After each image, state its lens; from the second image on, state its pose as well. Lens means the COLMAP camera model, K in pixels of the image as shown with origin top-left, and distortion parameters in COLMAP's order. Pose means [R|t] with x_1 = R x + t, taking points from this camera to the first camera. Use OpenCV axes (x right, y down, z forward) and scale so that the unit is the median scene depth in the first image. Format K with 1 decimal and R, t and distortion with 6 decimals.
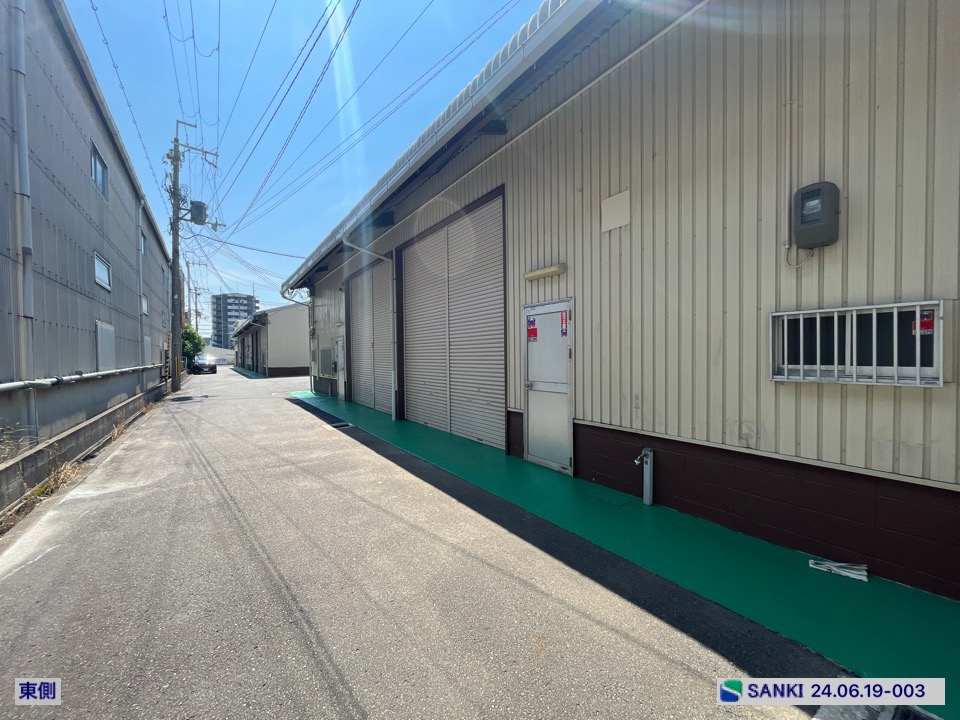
lens RADIAL K [[387.4, 0, 475.8], [0, 387.4, 362.6], [0, 0, 1]] dist [-0.002668, 0.000009]
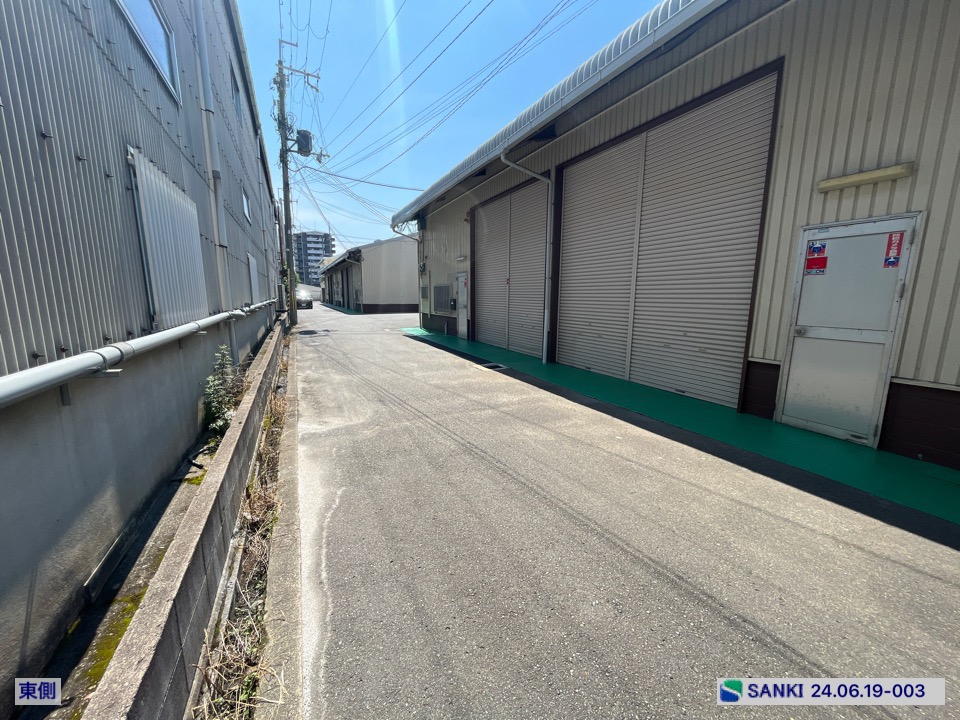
lens RADIAL K [[387.4, 0, 475.8], [0, 387.4, 362.6], [0, 0, 1]] dist [-0.002668, 0.000009]
pose [[0.986550, 0.042781, -0.157764, -0.423281], [-0.018143, 0.987838, 0.154421, 0.012967], [0.162452, -0.149482, 0.975328, 0.117907]]
